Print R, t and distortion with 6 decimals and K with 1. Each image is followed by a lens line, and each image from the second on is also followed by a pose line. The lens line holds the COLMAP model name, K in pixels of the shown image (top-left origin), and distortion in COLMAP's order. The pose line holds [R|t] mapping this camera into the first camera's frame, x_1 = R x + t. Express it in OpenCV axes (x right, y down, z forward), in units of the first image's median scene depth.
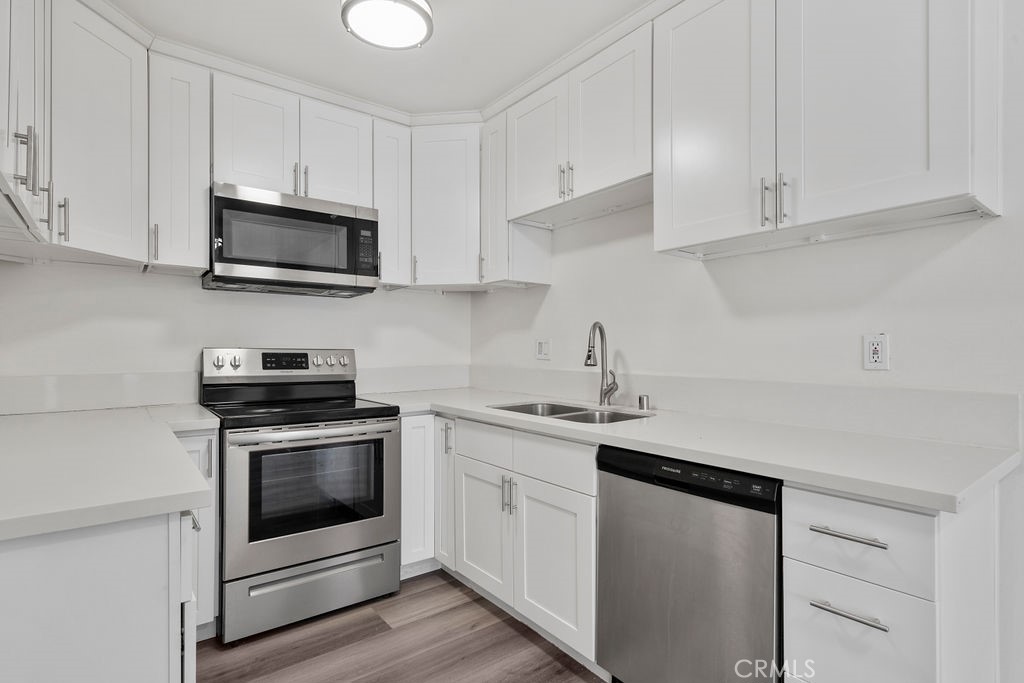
lens RADIAL K [[515.9, 0, 512.1], [0, 515.9, 347.9], [0, 0, 1]] dist [0.004459, 0.000602]
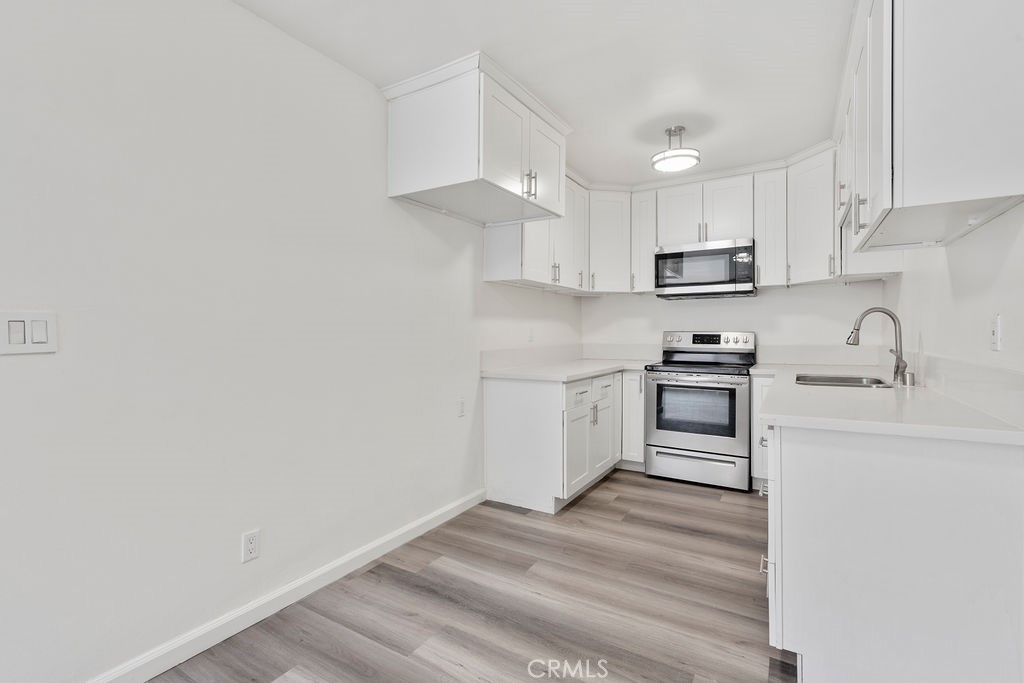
lens RADIAL K [[479.0, 0, 509.5], [0, 479.0, 336.1], [0, 0, 1]] dist [0.002369, -0.000019]
pose [[0.349156, 0.004665, -0.937053, 0.792211], [0.006403, 0.999952, 0.007364, 0.000171], [0.937043, -0.008571, 0.349109, -0.136211]]
